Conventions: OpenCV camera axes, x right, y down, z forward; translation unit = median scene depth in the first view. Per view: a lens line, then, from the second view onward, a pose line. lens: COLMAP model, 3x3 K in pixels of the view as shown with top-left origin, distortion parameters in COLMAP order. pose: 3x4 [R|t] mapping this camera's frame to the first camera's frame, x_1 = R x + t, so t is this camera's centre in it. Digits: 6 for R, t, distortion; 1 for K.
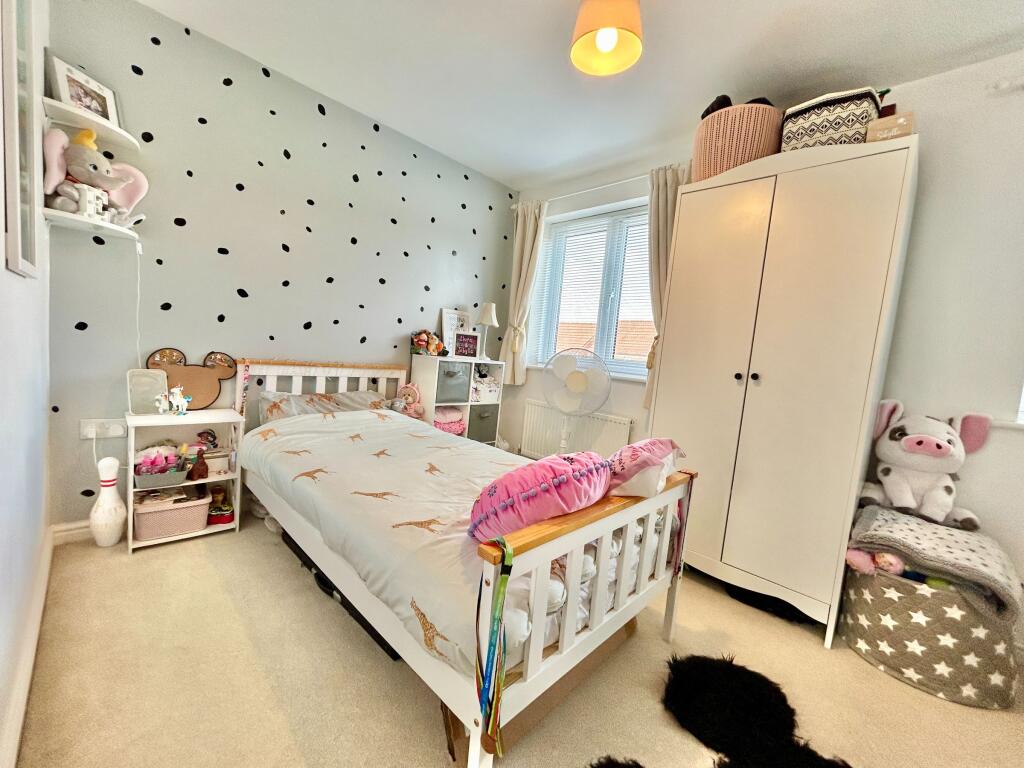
lens RADIAL K [[411.3, 0, 513.3], [0, 411.3, 386.4], [0, 0, 1]] dist [-0.000207, 0.000271]
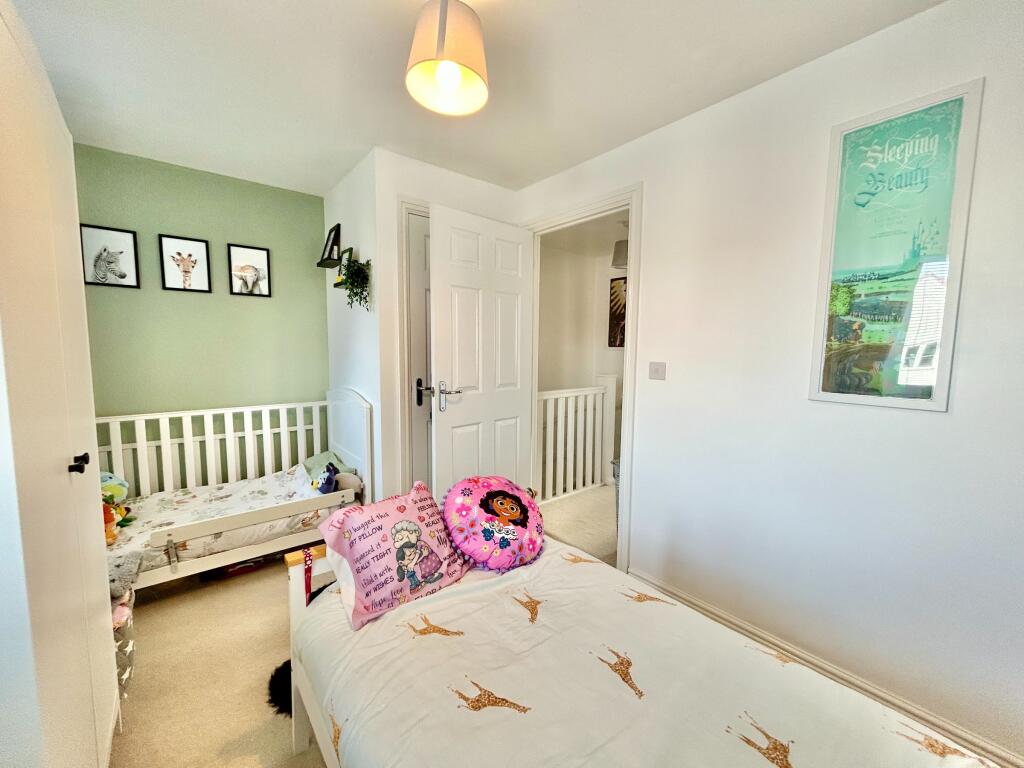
lens RADIAL K [[411.3, 0, 513.3], [0, 411.3, 386.4], [0, 0, 1]] dist [-0.000207, 0.000271]
pose [[-0.989163, -0.112082, 0.094842, -0.050035], [-0.092497, 0.977356, 0.190314, -0.295293], [-0.114025, 0.179479, -0.977131, 1.517636]]
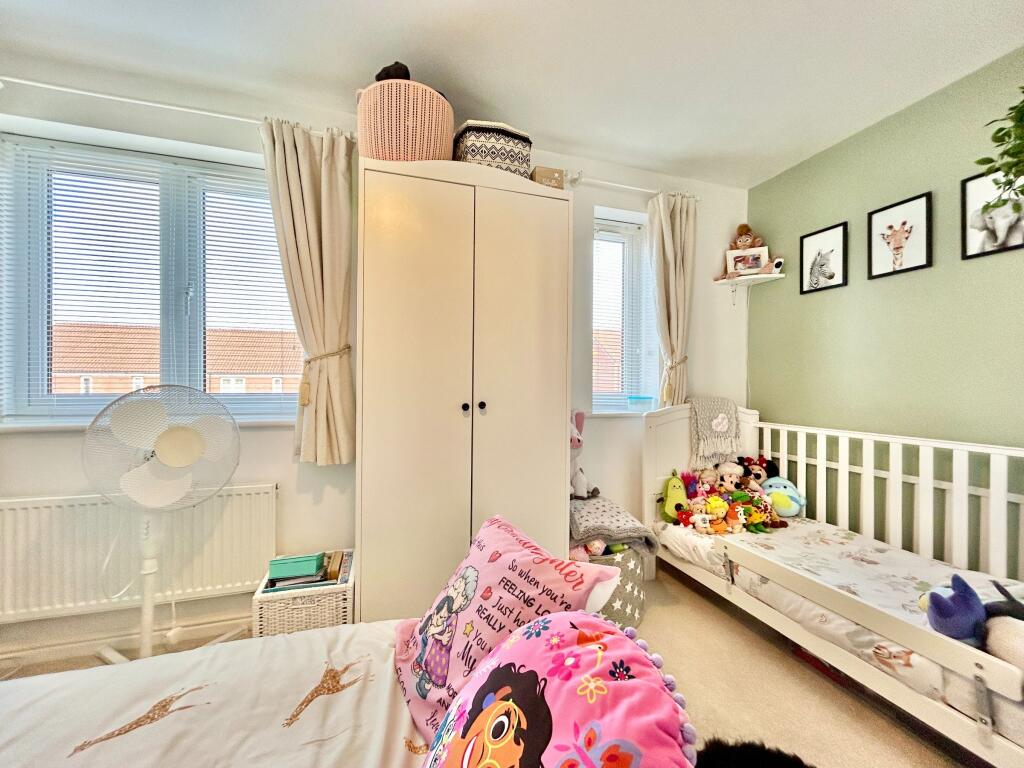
lens RADIAL K [[411.3, 0, 513.3], [0, 411.3, 386.4], [0, 0, 1]] dist [-0.000207, 0.000271]
pose [[0.457056, -0.095644, 0.884280, -0.181153], [0.111769, 0.992497, 0.049578, -0.105076], [-0.882387, 0.076175, 0.464317, 0.530312]]
